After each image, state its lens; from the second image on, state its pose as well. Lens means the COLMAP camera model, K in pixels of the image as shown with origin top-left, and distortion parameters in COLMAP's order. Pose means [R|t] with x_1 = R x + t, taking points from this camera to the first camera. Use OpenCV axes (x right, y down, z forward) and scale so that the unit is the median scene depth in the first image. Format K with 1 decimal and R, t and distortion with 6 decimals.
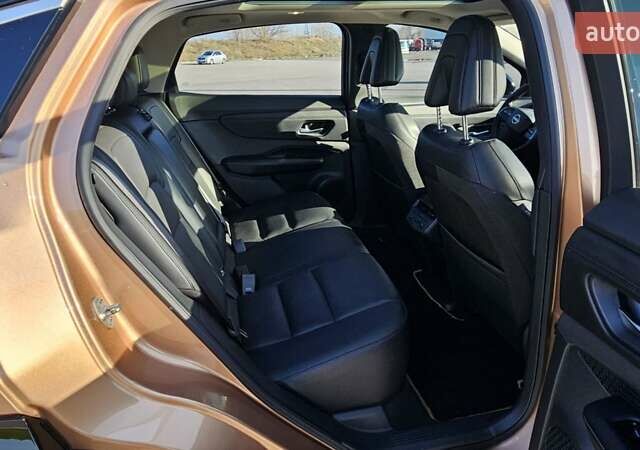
lens RADIAL K [[438.1, 0, 312.7], [0, 438.1, 224.3], [0, 0, 1]] dist [-0.002370, 0.002748]
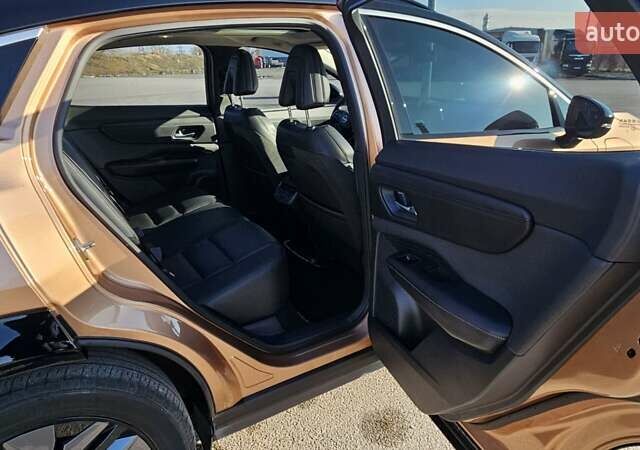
lens RADIAL K [[438.1, 0, 312.7], [0, 438.1, 224.3], [0, 0, 1]] dist [-0.002370, 0.002748]
pose [[0.943941, -0.107726, 0.312043, -0.087961], [0.118526, 0.992825, -0.015793, 0.100309], [-0.308103, 0.051893, 0.949937, -0.249287]]
